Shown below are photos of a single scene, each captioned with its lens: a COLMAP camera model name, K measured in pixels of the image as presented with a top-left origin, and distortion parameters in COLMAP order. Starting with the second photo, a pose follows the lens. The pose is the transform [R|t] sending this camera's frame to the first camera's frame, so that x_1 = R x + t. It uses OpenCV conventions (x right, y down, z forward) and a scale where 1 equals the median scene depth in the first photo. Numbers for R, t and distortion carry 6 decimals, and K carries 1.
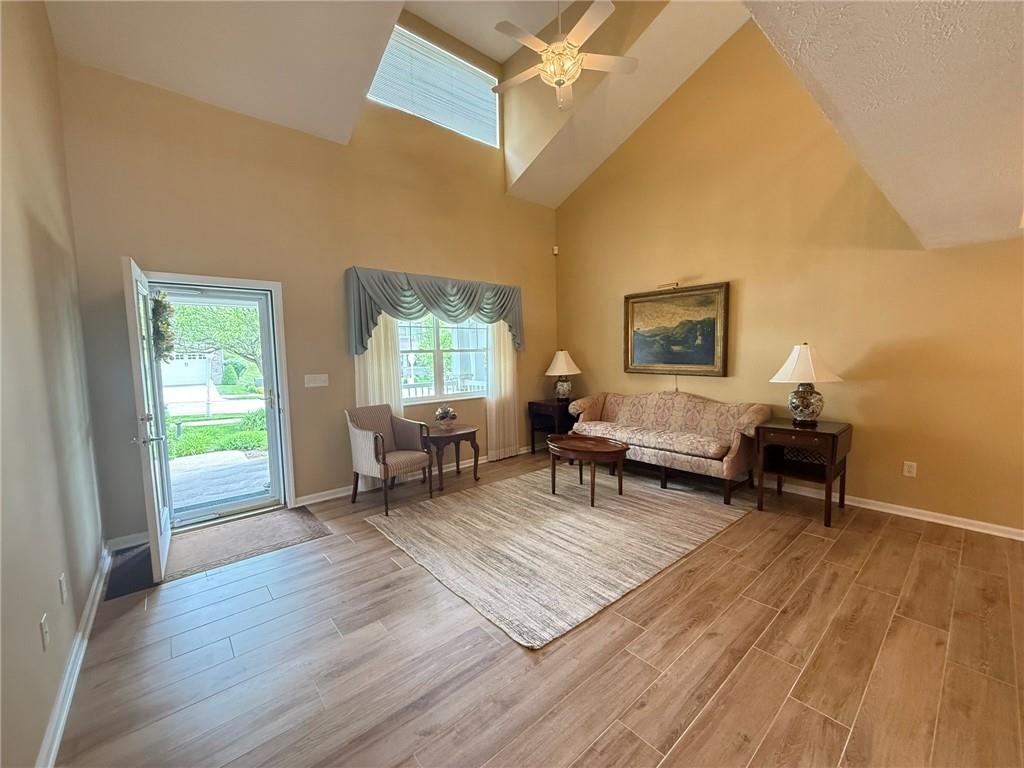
lens RADIAL K [[407.5, 0, 507.6], [0, 407.5, 382.7], [0, 0, 1]] dist [0.000422, -0.000232]
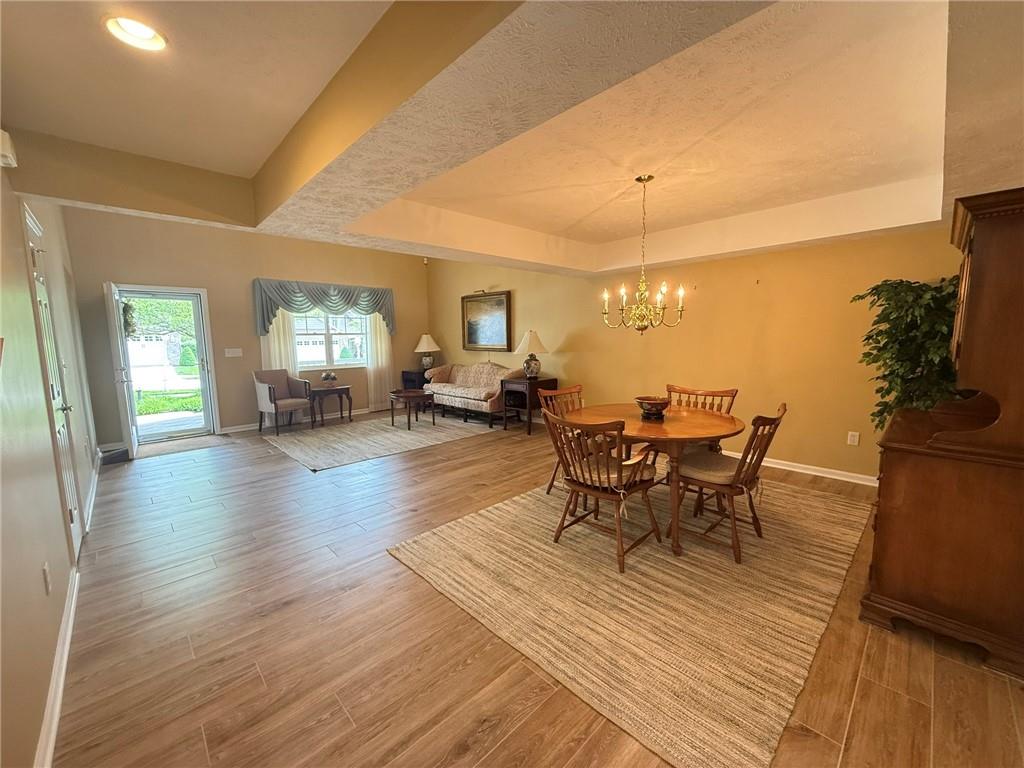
lens RADIAL K [[407.5, 0, 508.0], [0, 407.5, 383.1], [0, 0, 1]] dist [0.000422, -0.000232]
pose [[0.998075, -0.000290, 0.062010, 0.471850], [-0.002122, 0.999244, 0.038819, 0.047851], [-0.061975, -0.038876, 0.997320, -0.605065]]
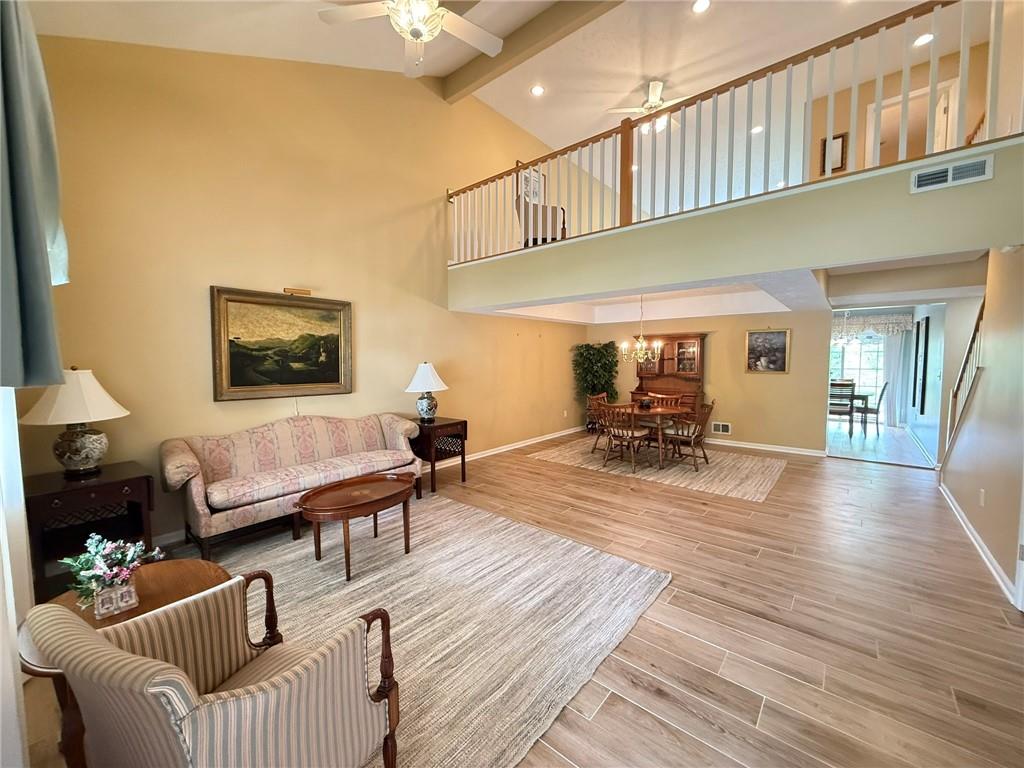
lens RADIAL K [[407.5, 0, 507.1], [0, 407.5, 387.3], [0, 0, 1]] dist [0.000422, -0.000232]
pose [[-0.161057, -0.045757, 0.985884, -0.593088], [0.083906, 0.994673, 0.059872, -0.063958], [-0.983372, 0.092365, -0.156360, 0.840725]]
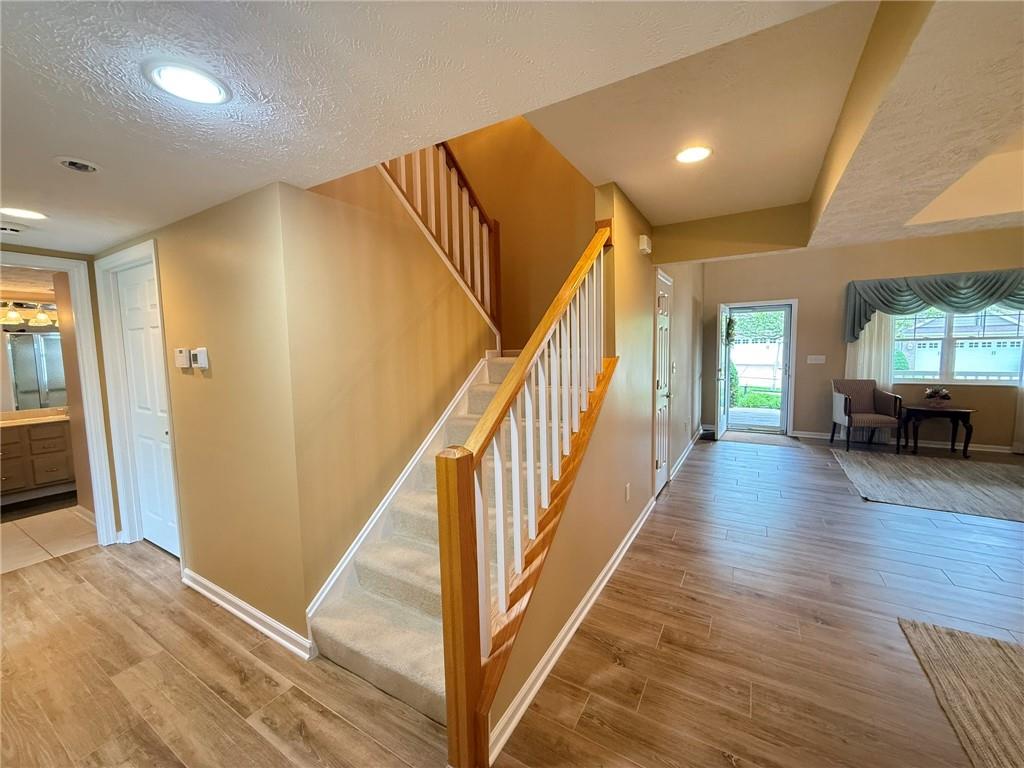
lens RADIAL K [[407.5, 0, 510.2], [0, 407.5, 385.1], [0, 0, 1]] dist [0.000422, -0.000232]
pose [[0.325539, 0.101637, -0.940050, 0.622544], [-0.057612, 0.994491, 0.087573, 0.023244], [0.943772, 0.025649, 0.329601, -0.608331]]
